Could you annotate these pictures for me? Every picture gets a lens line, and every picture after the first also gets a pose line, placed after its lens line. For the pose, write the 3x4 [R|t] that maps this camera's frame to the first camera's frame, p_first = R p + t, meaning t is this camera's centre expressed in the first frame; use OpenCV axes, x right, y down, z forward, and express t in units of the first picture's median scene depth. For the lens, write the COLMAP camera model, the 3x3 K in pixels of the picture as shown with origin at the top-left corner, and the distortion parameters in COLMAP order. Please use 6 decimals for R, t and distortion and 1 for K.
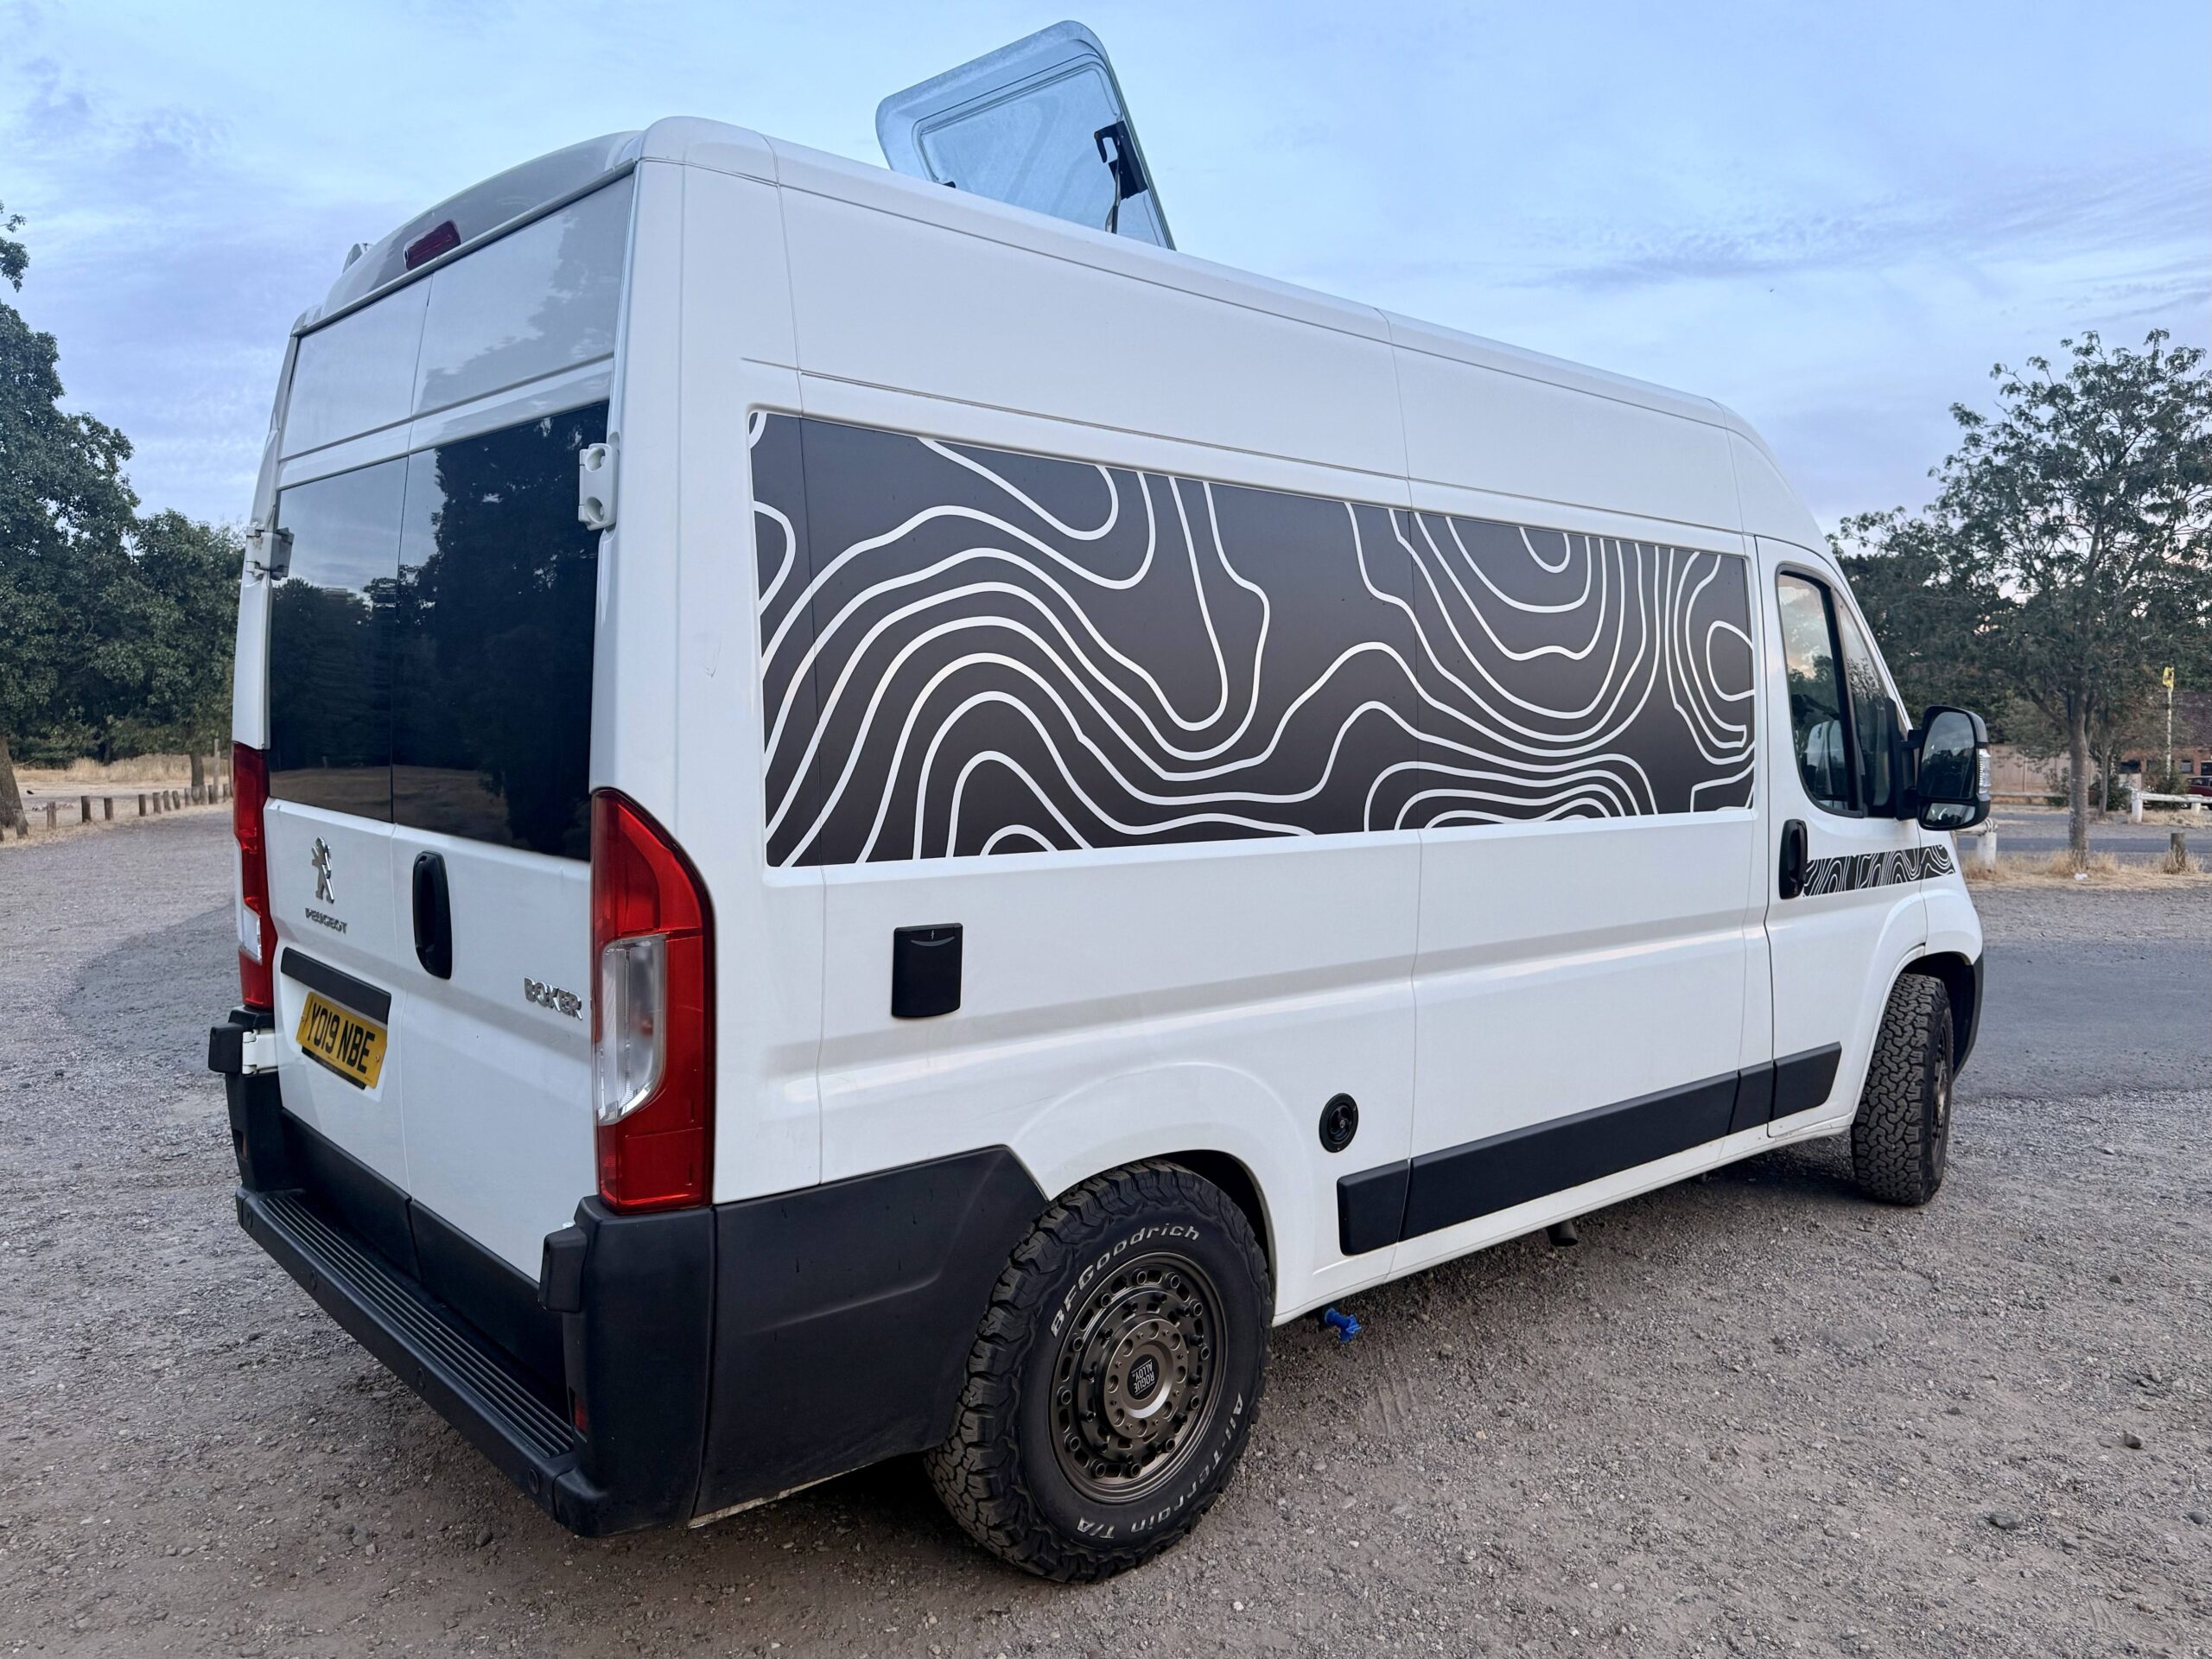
lens RADIAL K [[1564.4, 0, 1103.6], [0, 1564.4, 841.3], [0, 0, 1]] dist [0.061508, -0.087148]
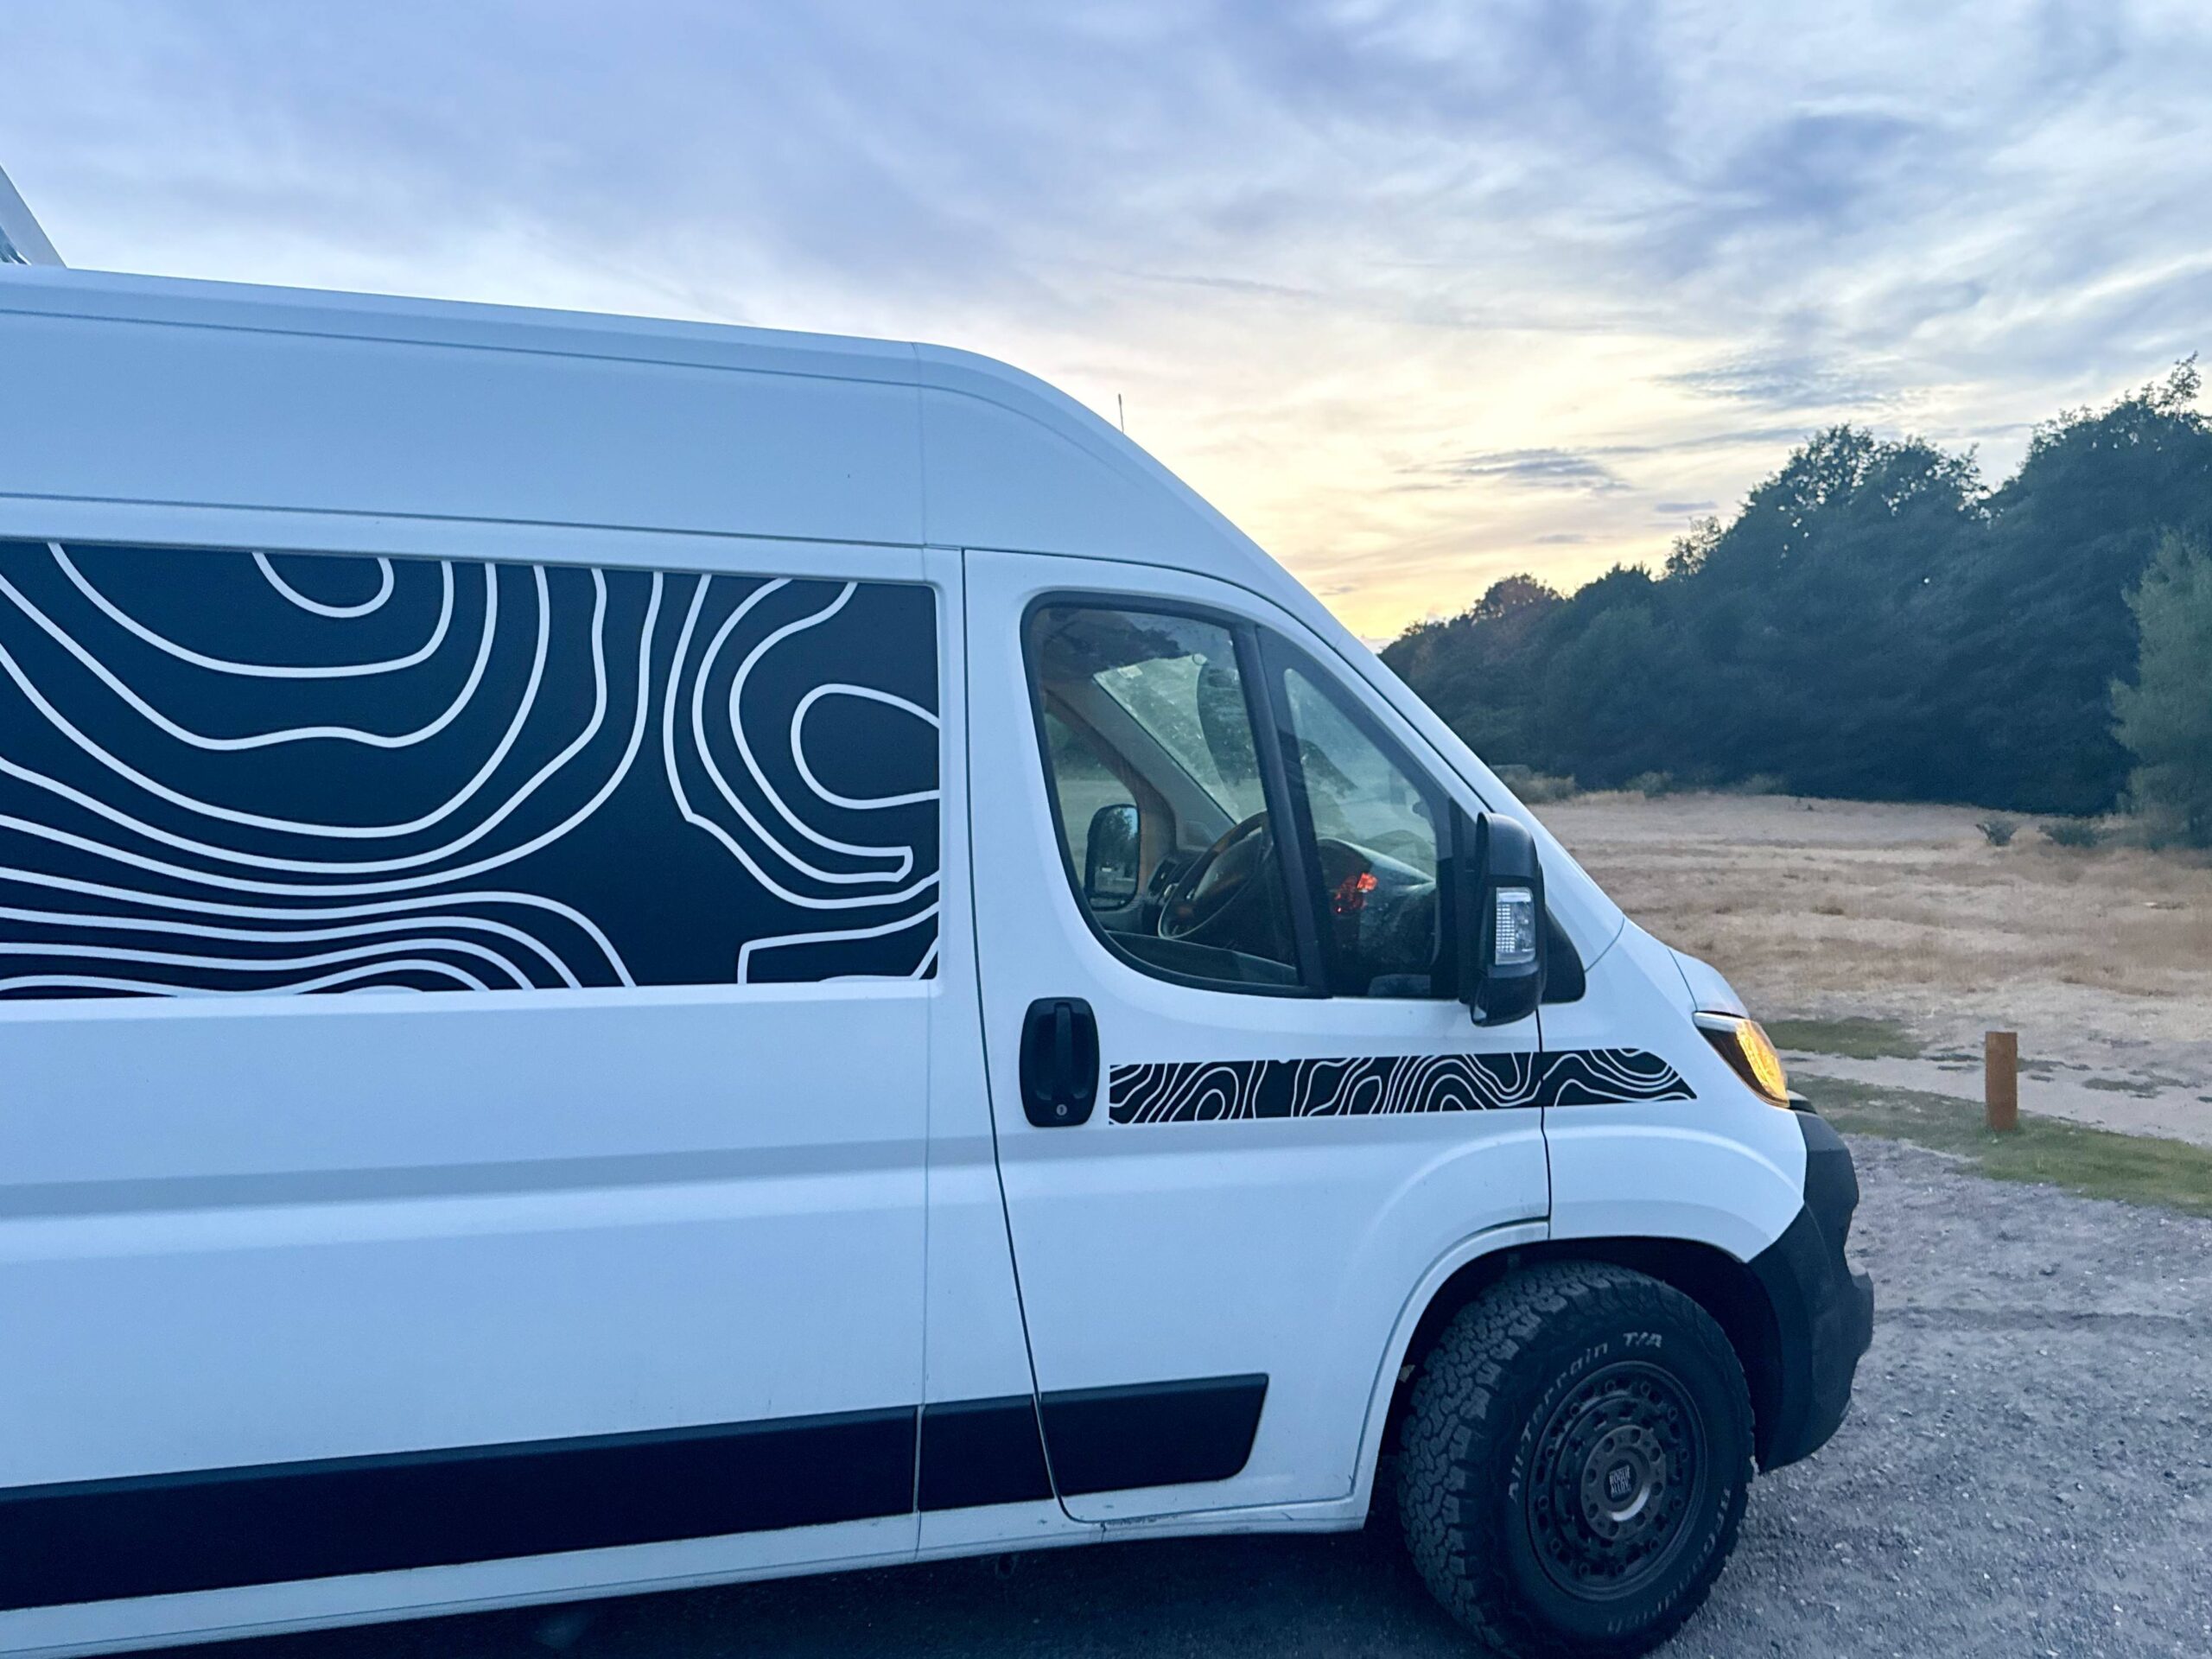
lens RADIAL K [[1564.4, 0, 1103.6], [0, 1564.4, 841.3], [0, 0, 1]] dist [0.061508, -0.087148]
pose [[0.891892, 0.002800, -0.452239, 0.762924], [-0.033563, 0.997633, -0.060014, -0.040518], [0.451001, 0.068704, 0.889875, 0.477165]]
